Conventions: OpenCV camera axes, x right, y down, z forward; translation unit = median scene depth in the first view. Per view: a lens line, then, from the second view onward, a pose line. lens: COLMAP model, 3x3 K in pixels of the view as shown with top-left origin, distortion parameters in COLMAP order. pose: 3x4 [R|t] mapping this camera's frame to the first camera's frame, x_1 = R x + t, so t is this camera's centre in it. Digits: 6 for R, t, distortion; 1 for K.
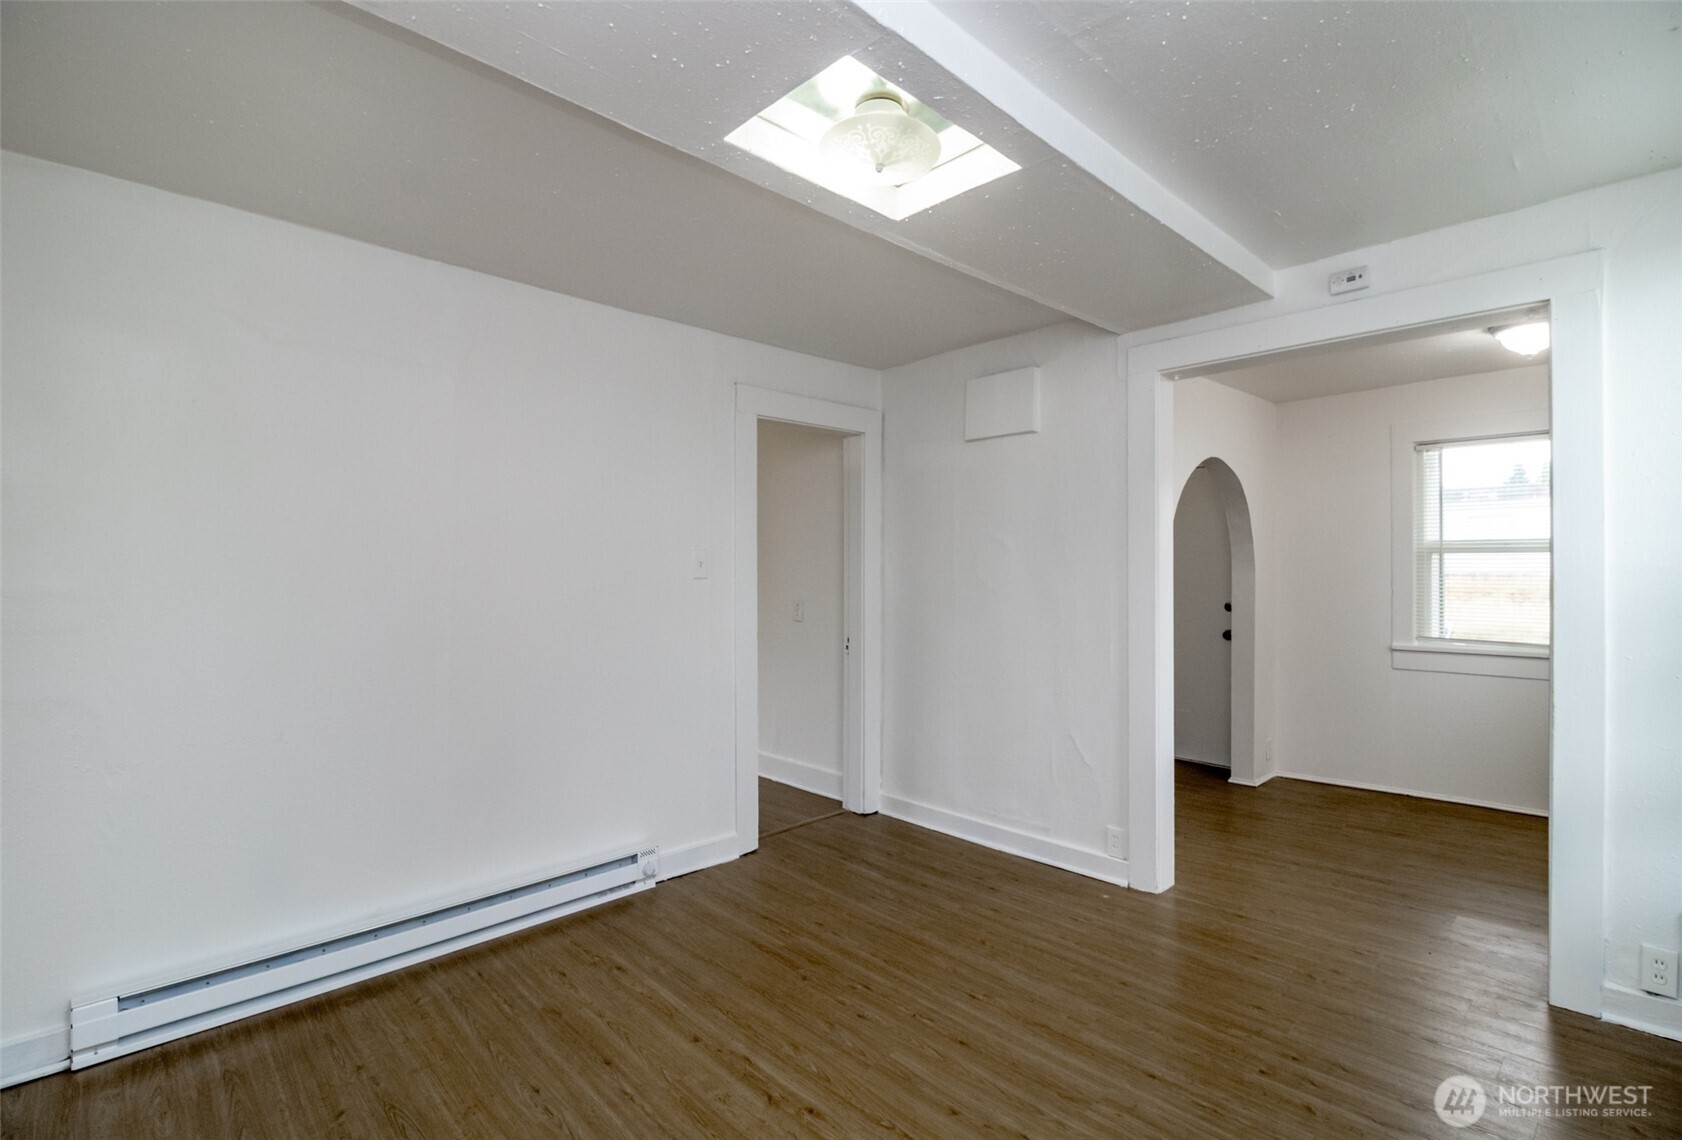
lens RADIAL K [[786.7, 0, 849.1], [0, 786.7, 561.7], [0, 0, 1]] dist [-0.002850, -0.002628]
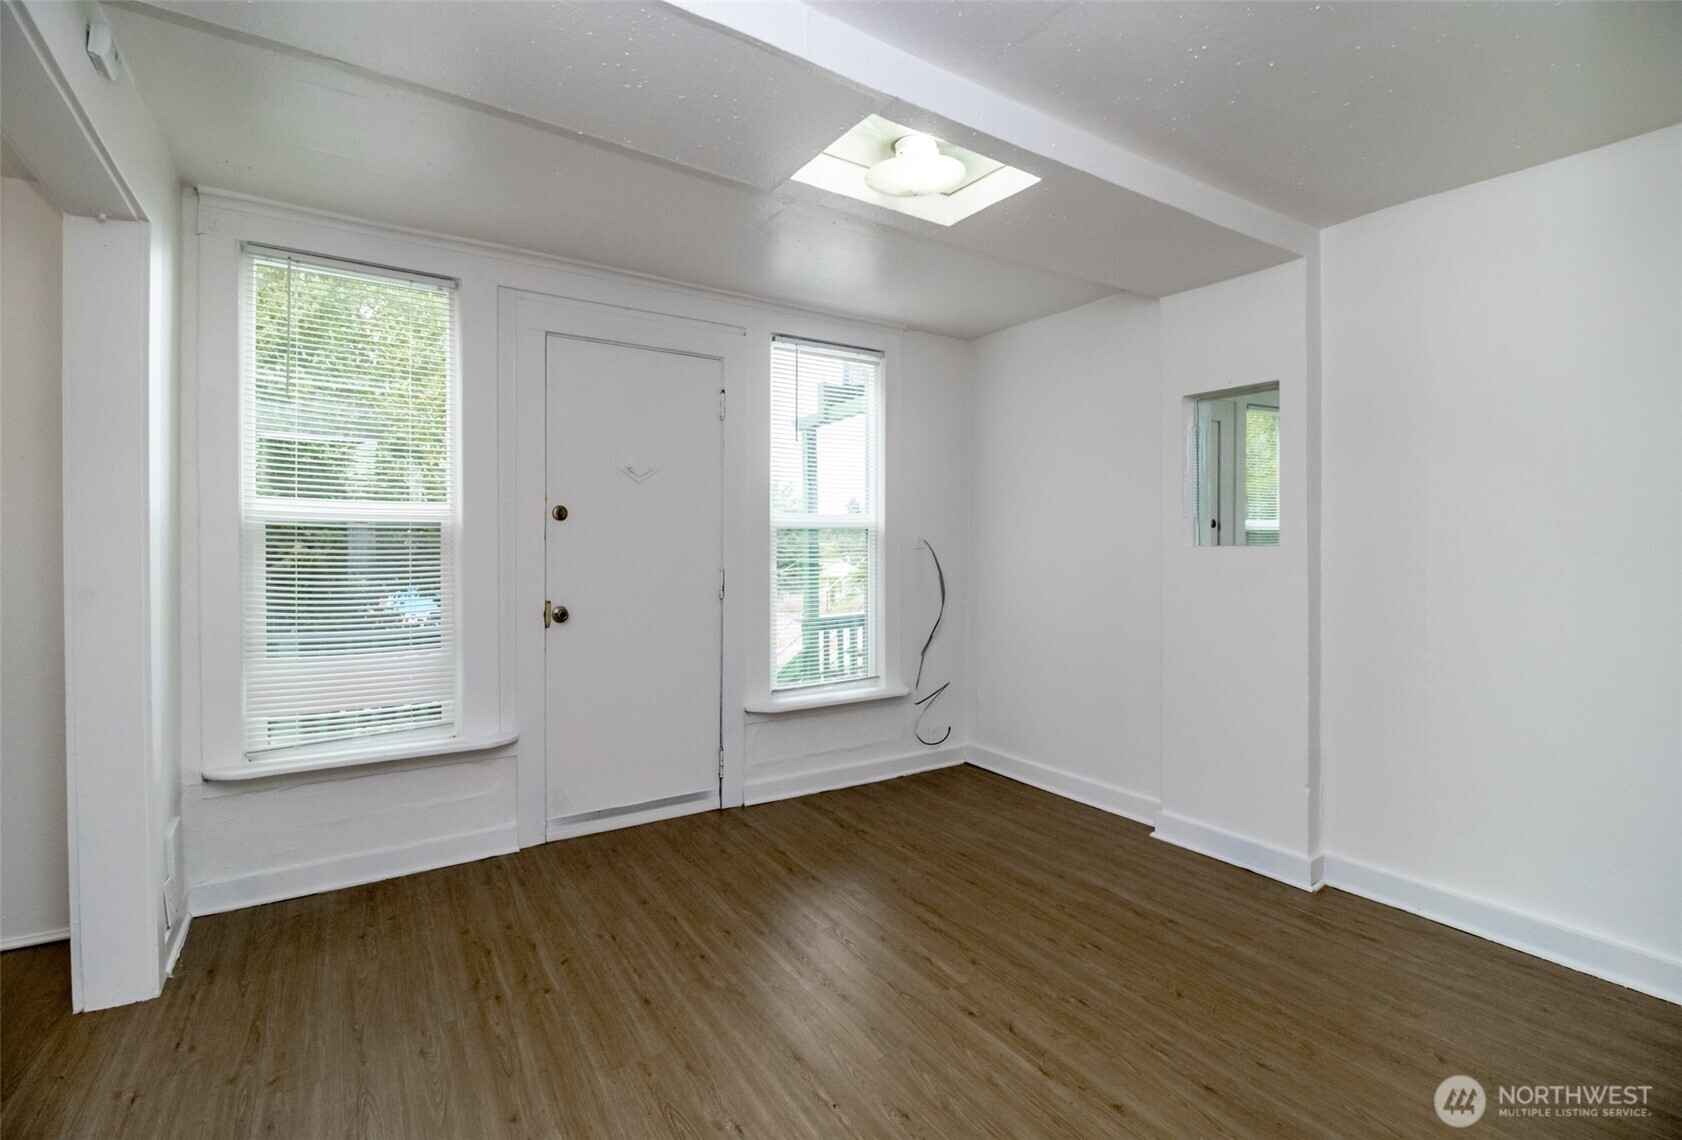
lens RADIAL K [[786.7, 0, 843.8], [0, 786.7, 559.2], [0, 0, 1]] dist [-0.002850, -0.002628]
pose [[-0.979414, -0.001344, 0.201859, -0.061612], [-0.002776, 0.999973, -0.006809, 0.044079], [-0.201845, -0.007230, -0.979391, 1.373547]]
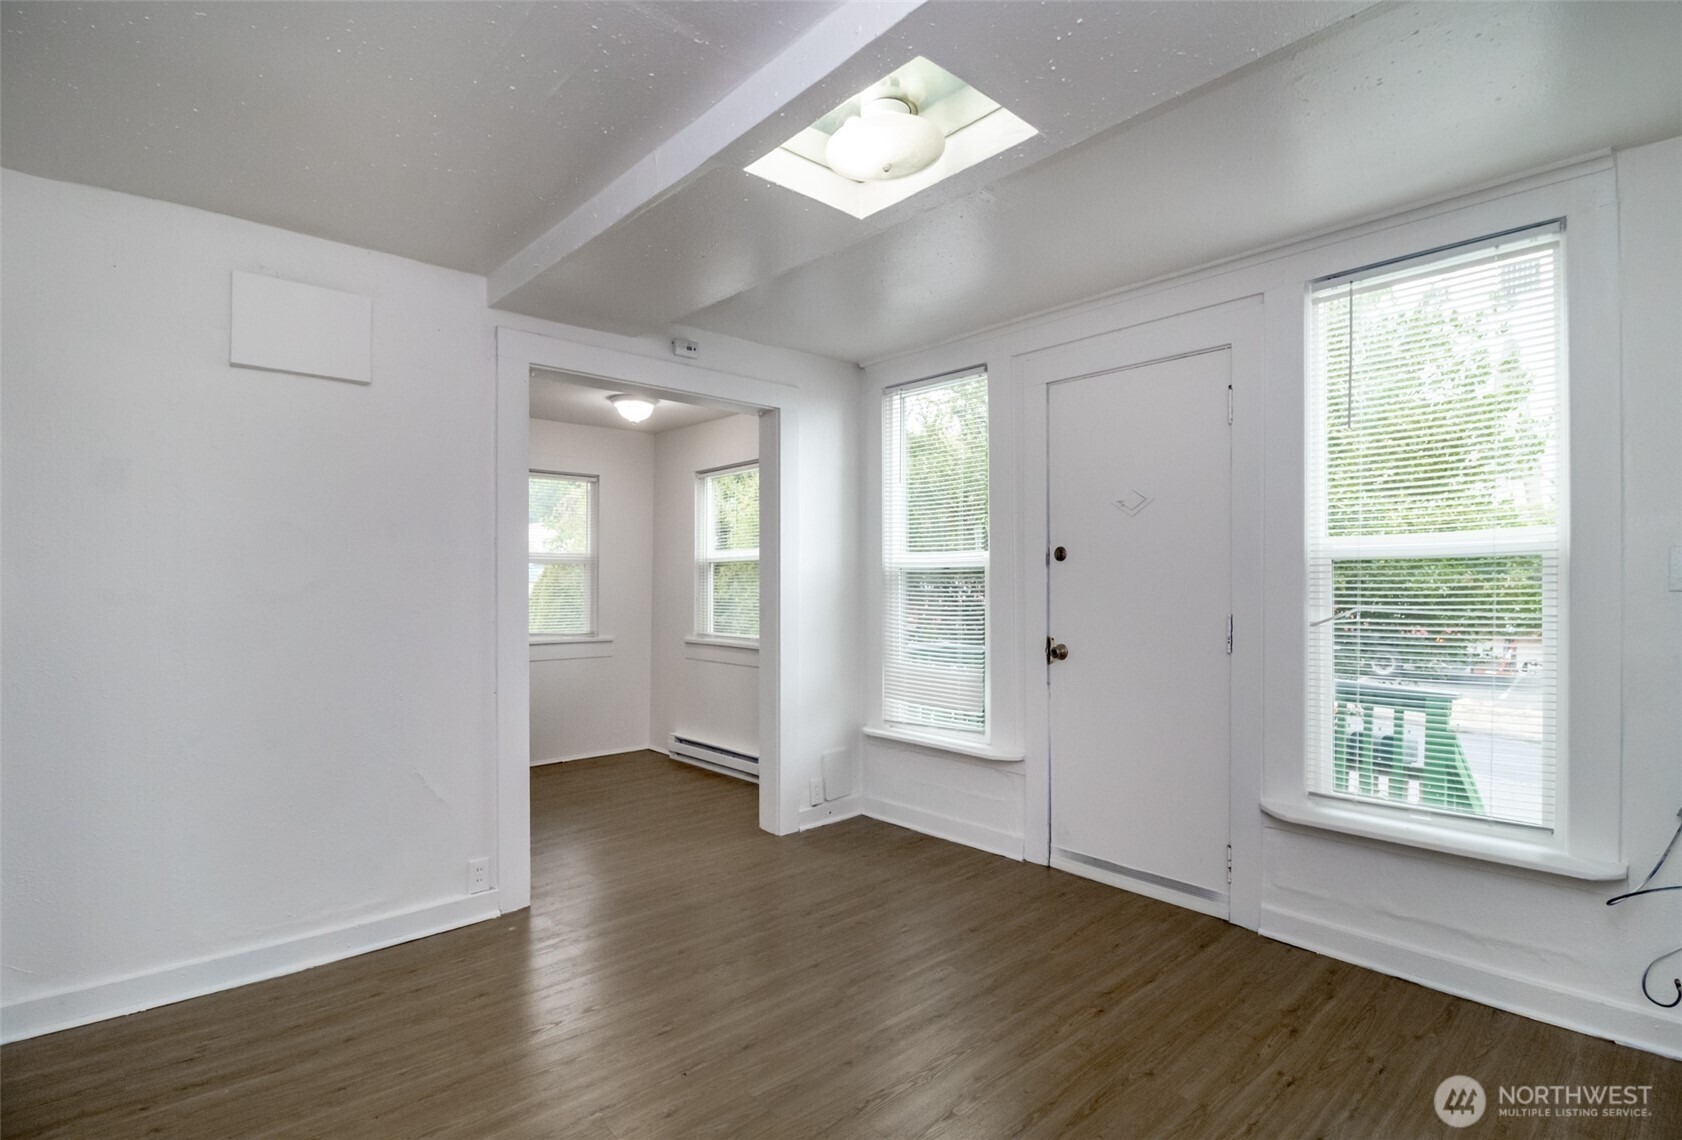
lens RADIAL K [[809.2, 0, 833.7], [0, 809.2, 580.8], [0, 0, 1]] dist [-0.007232, -0.001428]
pose [[0.062464, -0.004669, 0.998036, -0.646478], [-0.011008, 0.999925, 0.005367, 0.009366], [-0.997986, -0.011322, 0.062408, 0.619431]]
